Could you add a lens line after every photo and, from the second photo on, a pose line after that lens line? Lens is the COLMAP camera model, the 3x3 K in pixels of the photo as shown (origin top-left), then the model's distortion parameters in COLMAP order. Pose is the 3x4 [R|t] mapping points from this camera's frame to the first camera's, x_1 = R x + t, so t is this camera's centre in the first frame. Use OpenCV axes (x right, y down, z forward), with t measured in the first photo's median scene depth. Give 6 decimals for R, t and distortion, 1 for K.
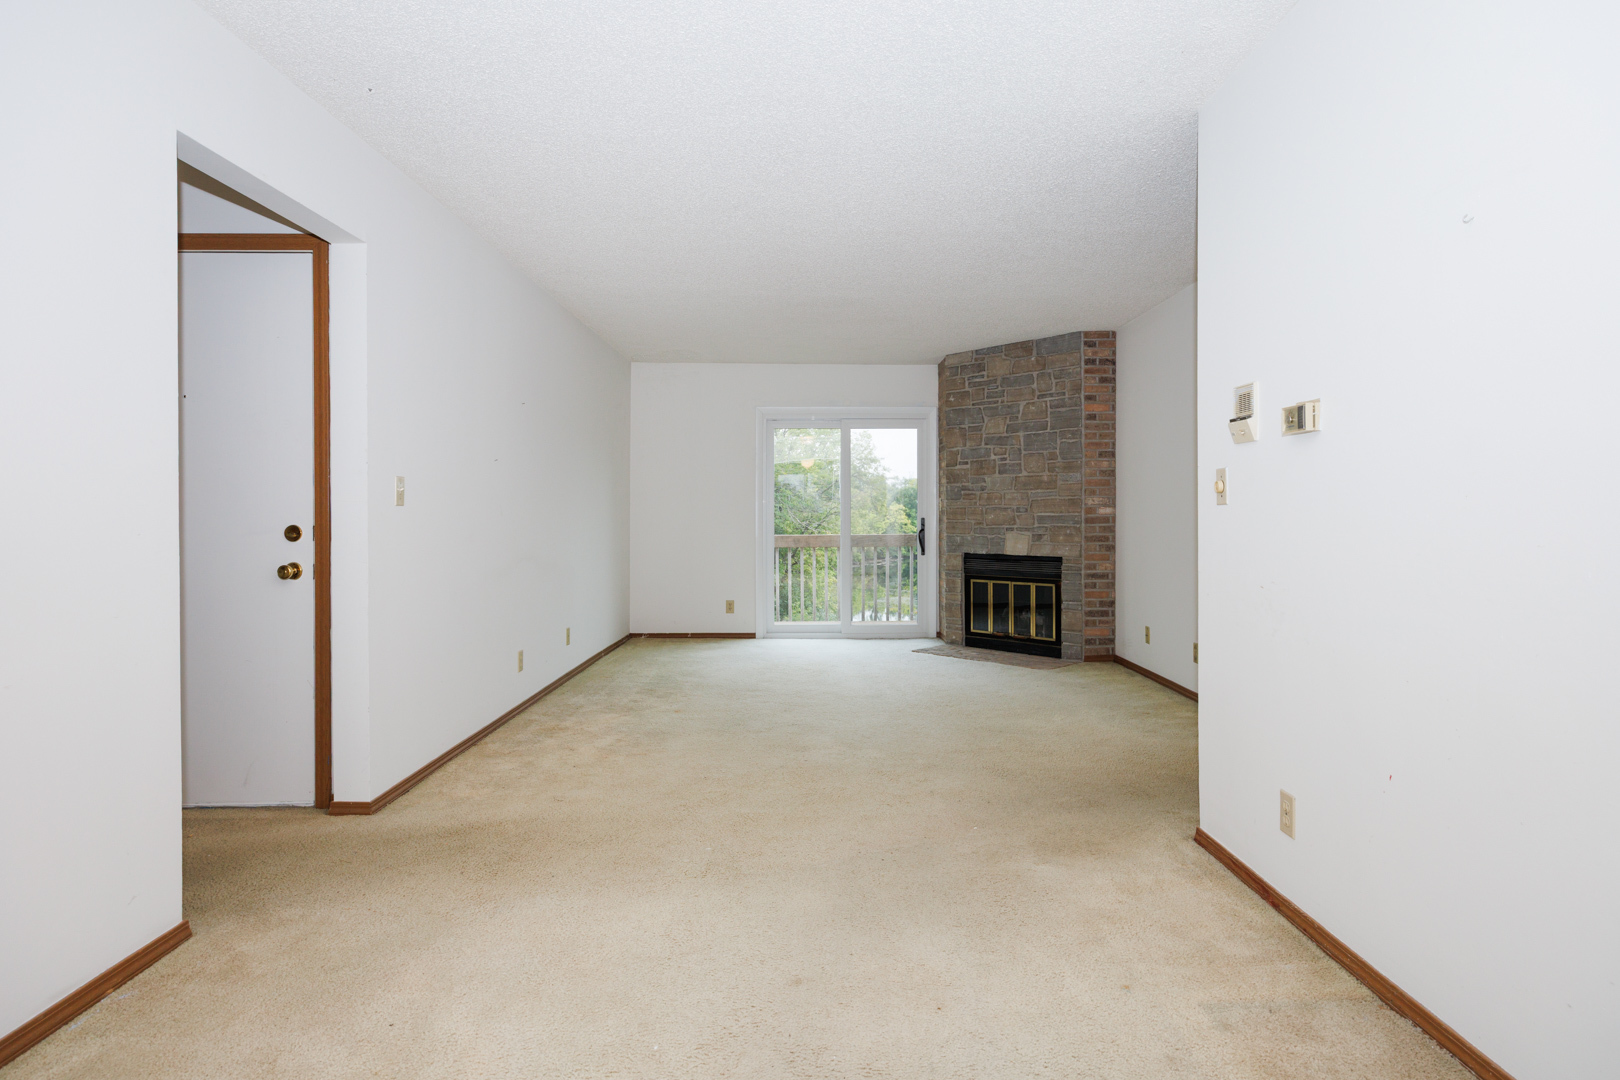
lens RADIAL K [[897.3, 0, 826.9], [0, 897.3, 522.1], [0, 0, 1]] dist [-0.002636, -0.000081]
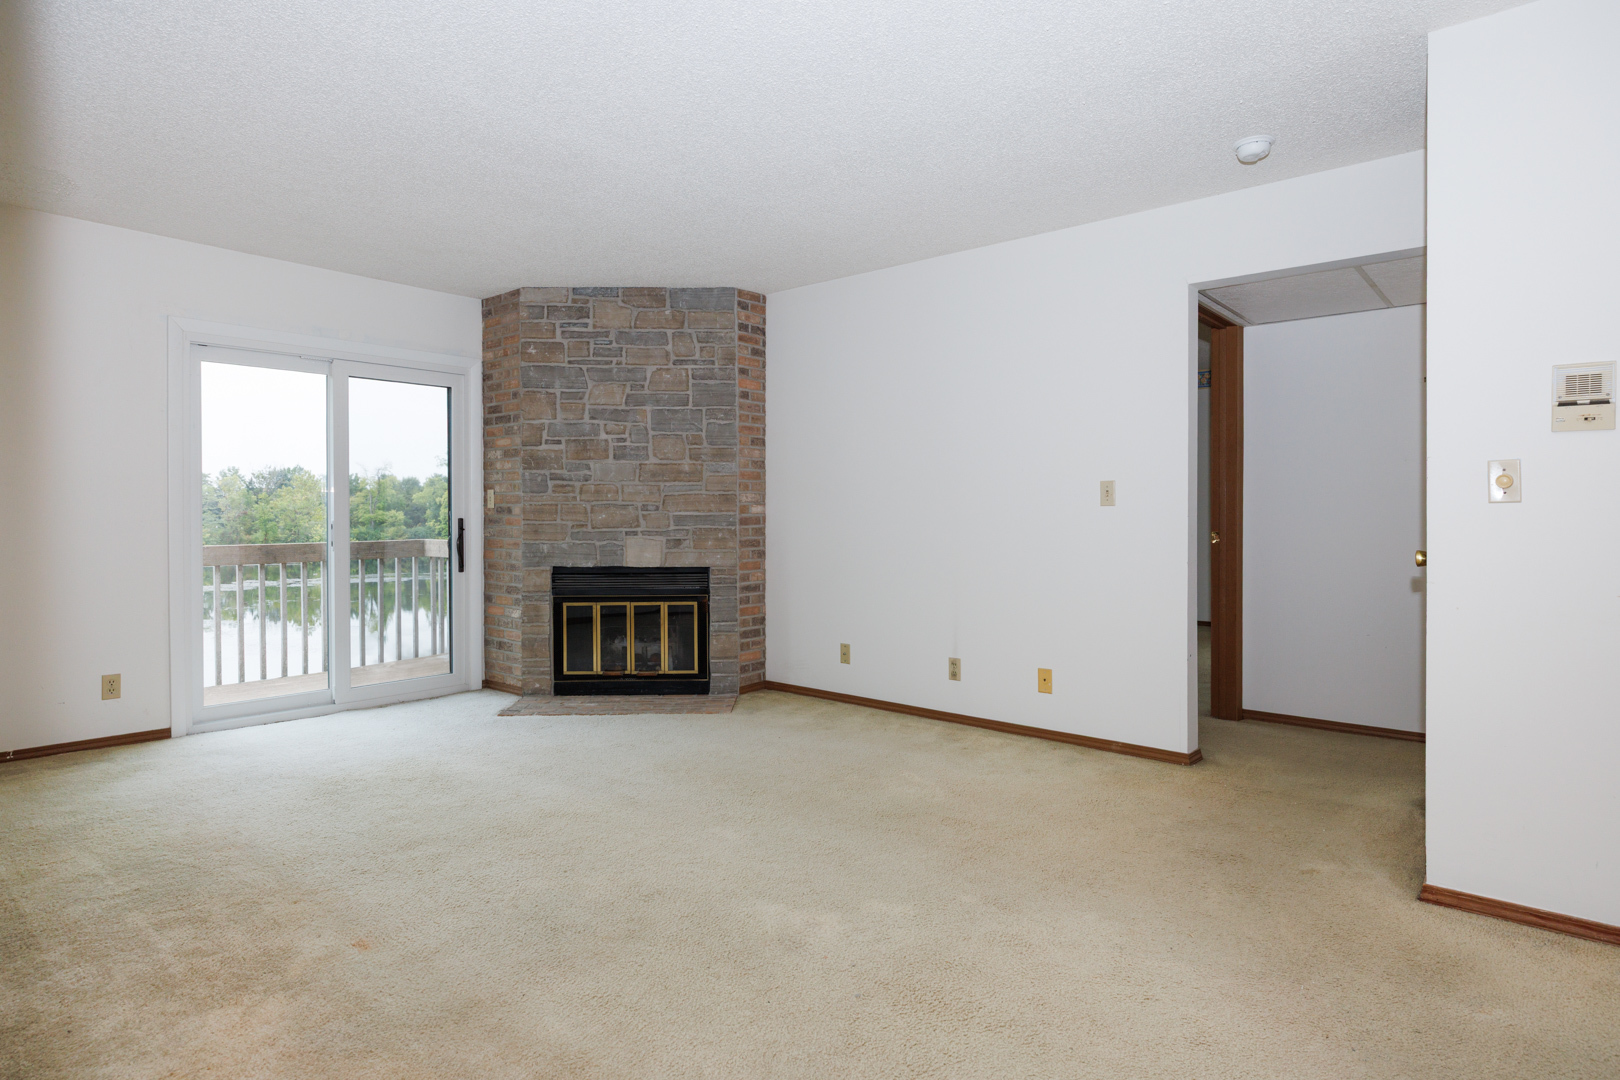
lens RADIAL K [[897.3, 0, 826.9], [0, 897.3, 522.1], [0, 0, 1]] dist [-0.002636, -0.000081]
pose [[0.656723, -0.005615, 0.754111, -0.263708], [0.004123, 0.999984, 0.003855, -0.003654], [-0.754121, 0.000578, 0.656736, 0.387978]]
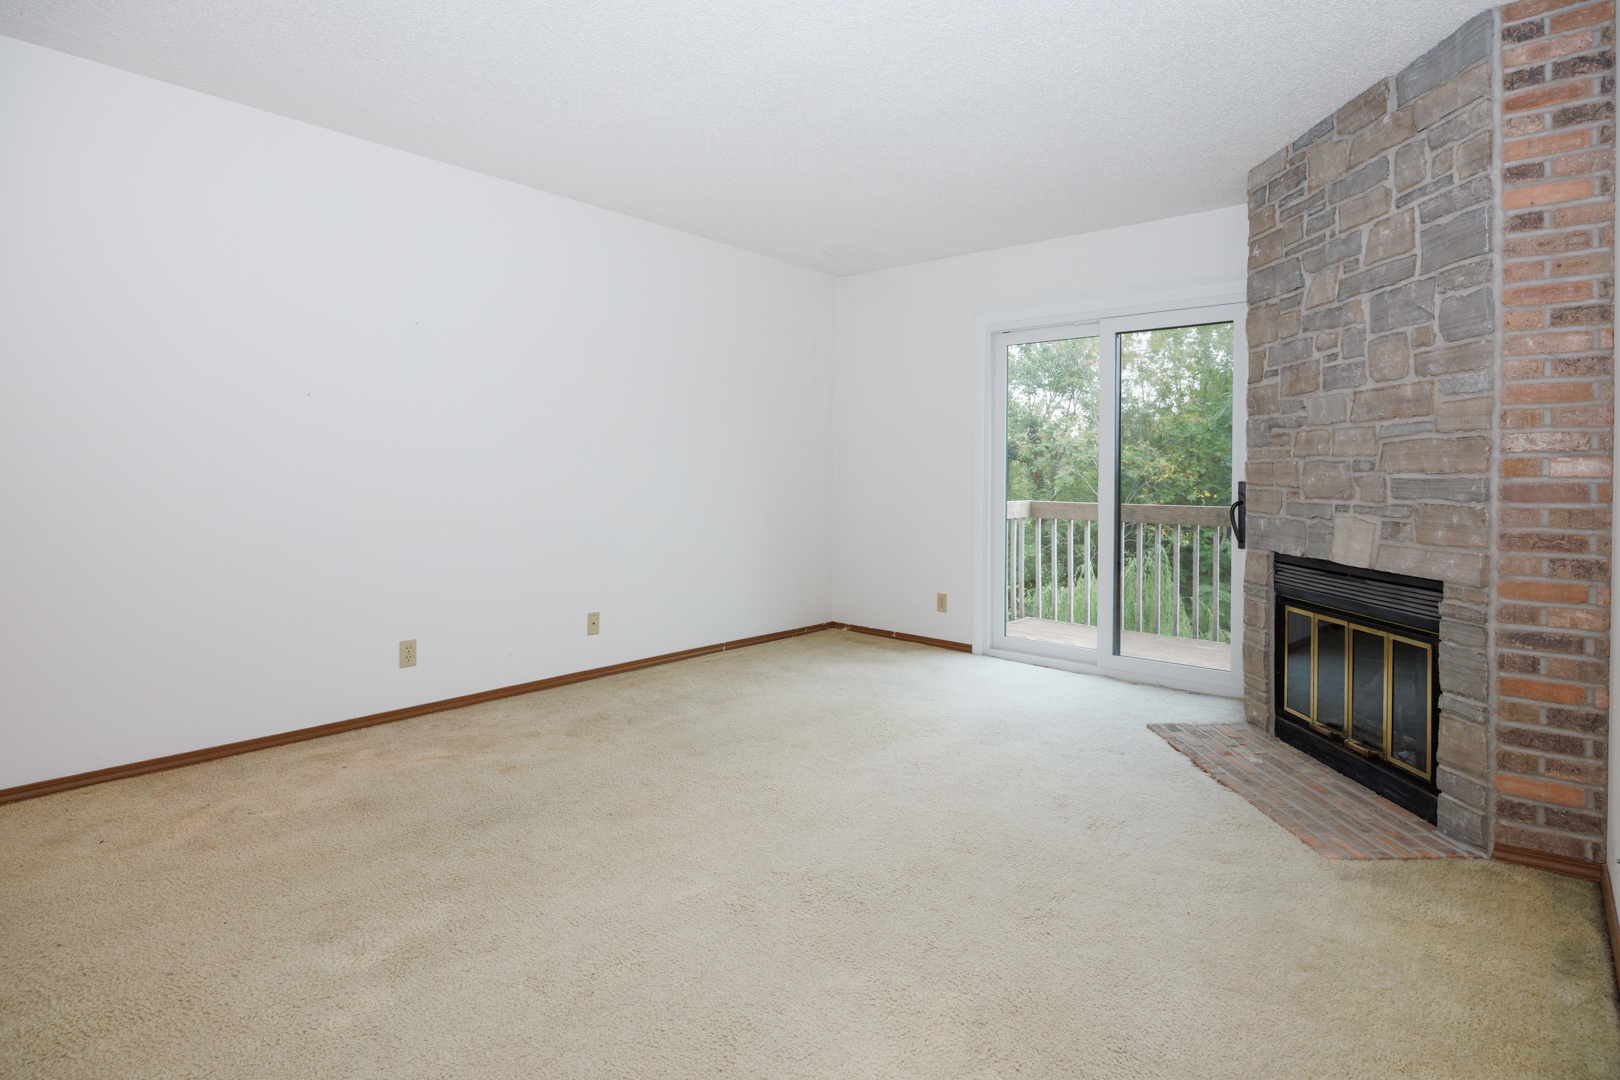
lens RADIAL K [[828.0, 0, 808.8], [0, 828.0, 473.8], [0, 0, 1]] dist [-0.006394, -0.000874]
pose [[0.736539, 0.008287, -0.676345, 0.294977], [-0.014575, 0.999887, -0.003622, -0.004183], [0.676238, 0.012525, 0.736576, 0.515606]]
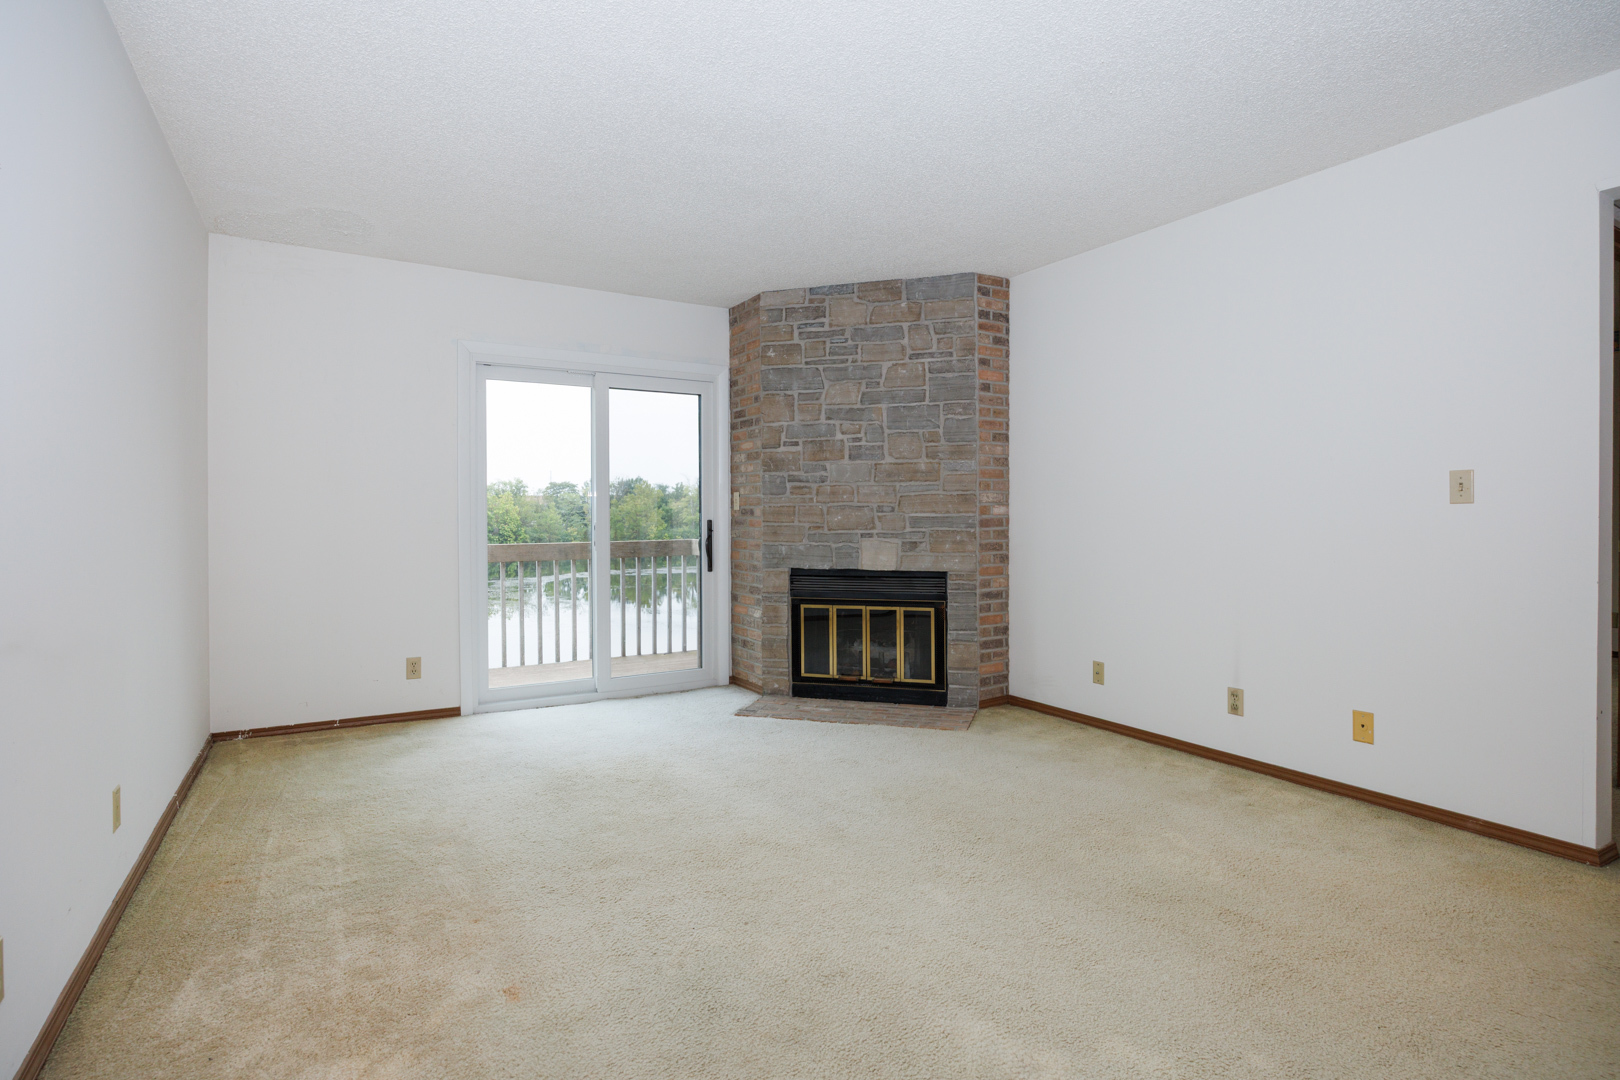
lens RADIAL K [[822.0, 0, 815.8], [0, 822.0, 525.1], [0, 0, 1]] dist [-0.010594, 0.000741]
pose [[0.864118, -0.006450, 0.503249, -0.174521], [0.004397, 0.999976, 0.005267, -0.004136], [-0.503271, -0.002339, 0.864126, 0.449573]]
